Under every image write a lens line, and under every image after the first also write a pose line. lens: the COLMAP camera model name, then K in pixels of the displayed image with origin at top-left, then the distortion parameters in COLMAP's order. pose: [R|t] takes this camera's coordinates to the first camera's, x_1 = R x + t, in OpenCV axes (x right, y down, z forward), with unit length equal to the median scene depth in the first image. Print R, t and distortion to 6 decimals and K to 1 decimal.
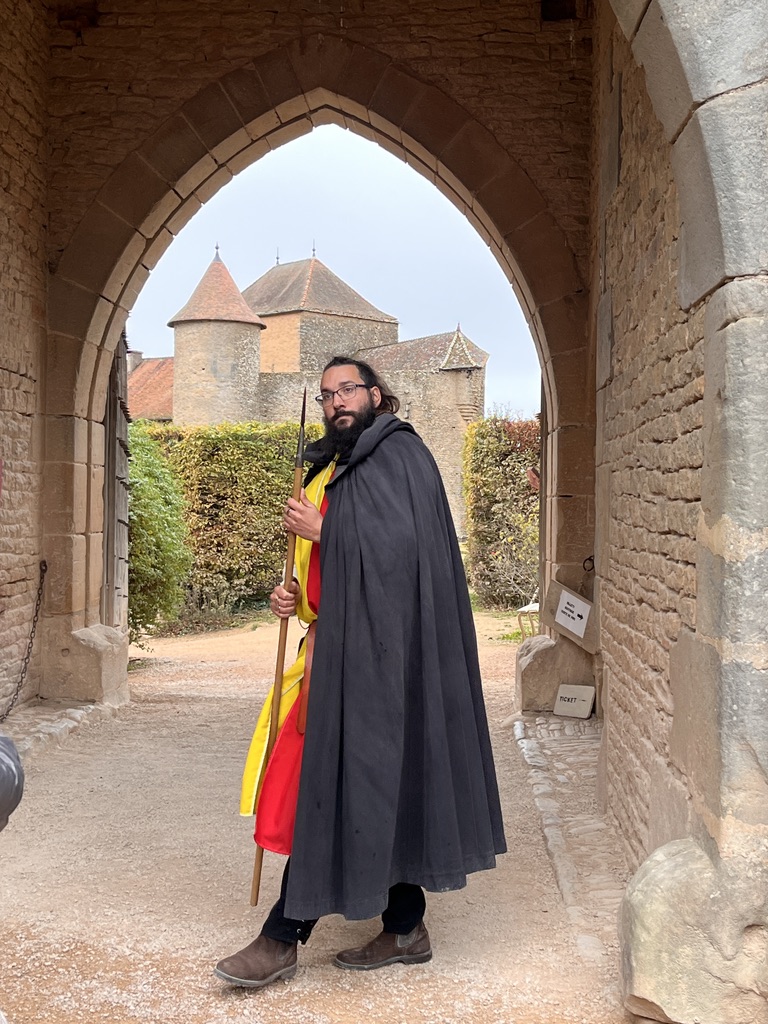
lens RADIAL K [[1460.1, 0, 379.8], [0, 1460.1, 516.7], [0, 0, 1]] dist [0.045677, 0.000000]
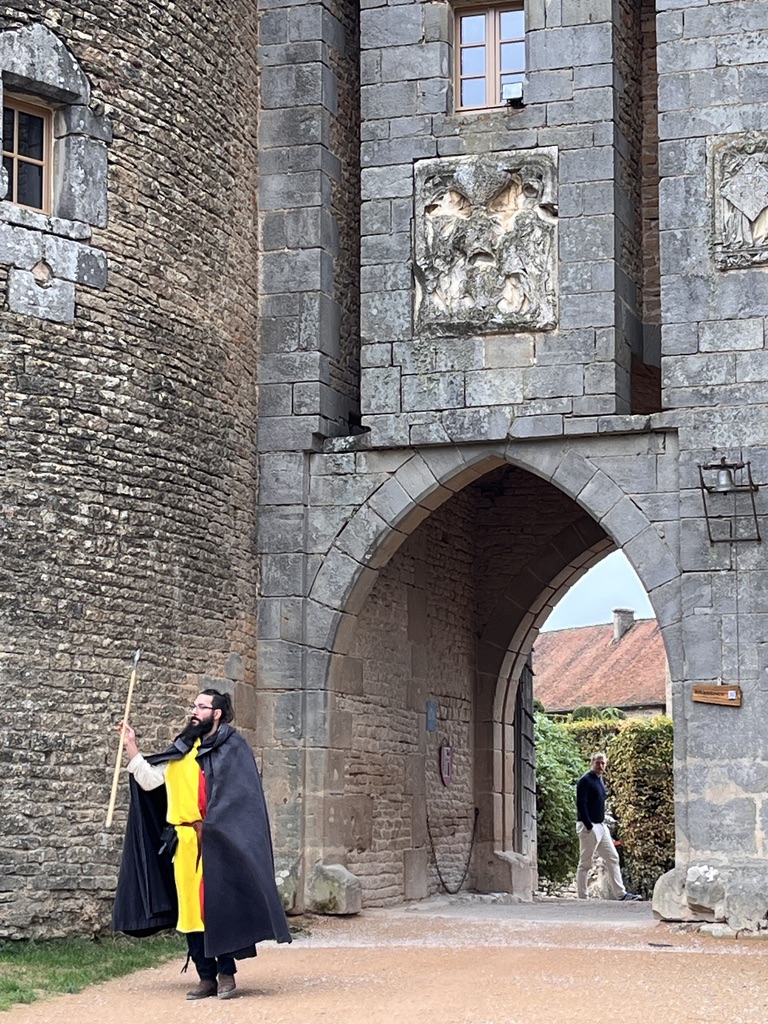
lens RADIAL K [[2334.0, 0, 382.9], [0, 2334.0, 514.7], [0, 0, 1]] dist [0.164380, 0.000000]
pose [[0.961195, -0.048037, -0.271654, 0.396778], [0.008218, 0.989272, -0.145854, 0.083926], [0.275746, 0.137961, 0.951278, -1.570023]]
